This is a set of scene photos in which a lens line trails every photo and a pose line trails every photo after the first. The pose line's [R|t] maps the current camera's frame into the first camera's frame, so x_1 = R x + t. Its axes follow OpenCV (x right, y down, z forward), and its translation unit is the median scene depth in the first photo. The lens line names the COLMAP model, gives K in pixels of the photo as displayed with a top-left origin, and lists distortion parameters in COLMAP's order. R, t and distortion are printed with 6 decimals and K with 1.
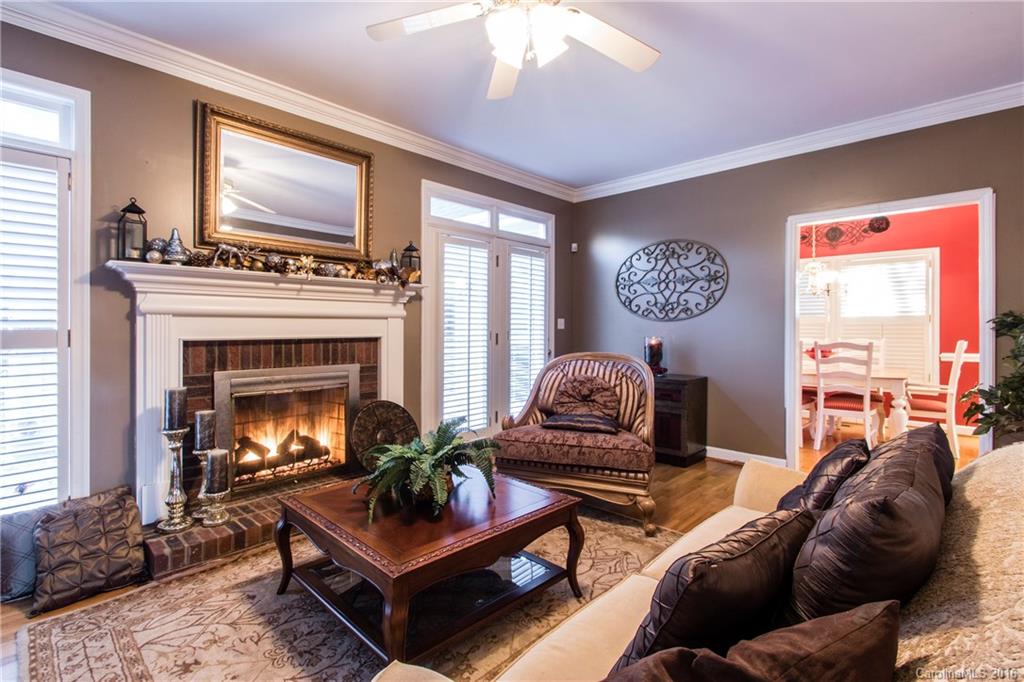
lens RADIAL K [[483.4, 0, 508.5], [0, 483.4, 326.6], [0, 0, 1]] dist [0.011810, -0.001213]
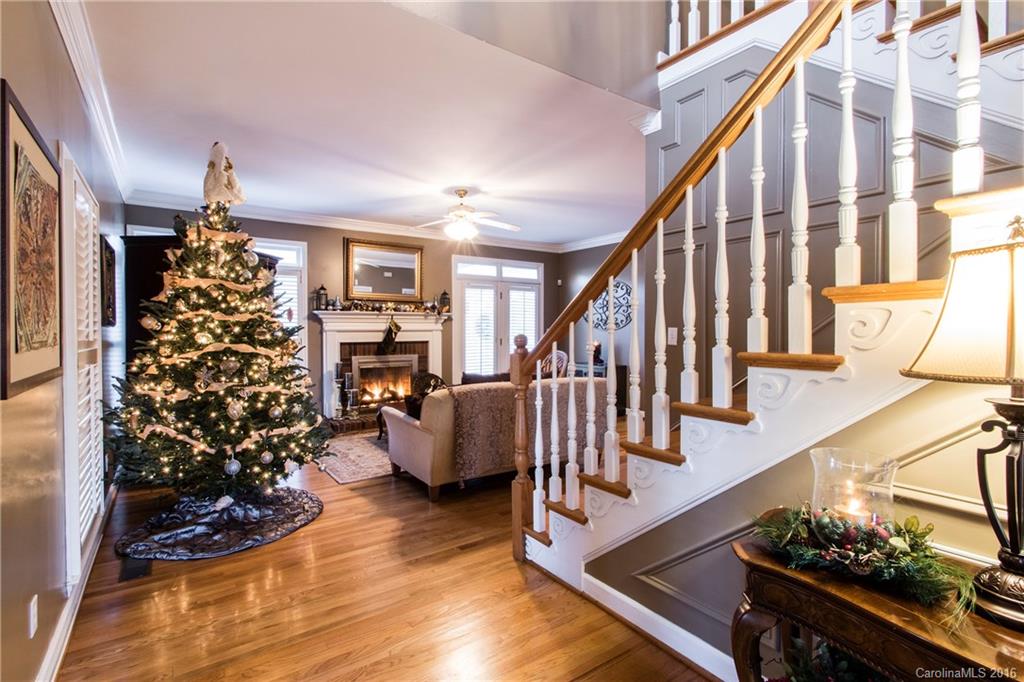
lens RADIAL K [[483.4, 0, 509.9], [0, 483.4, 337.0], [0, 0, 1]] dist [0.011810, -0.001213]
pose [[0.980163, 0.005858, -0.198105, 0.508553], [-0.001128, 0.999712, 0.023981, -0.046994], [0.198188, -0.023282, 0.979887, -0.962714]]
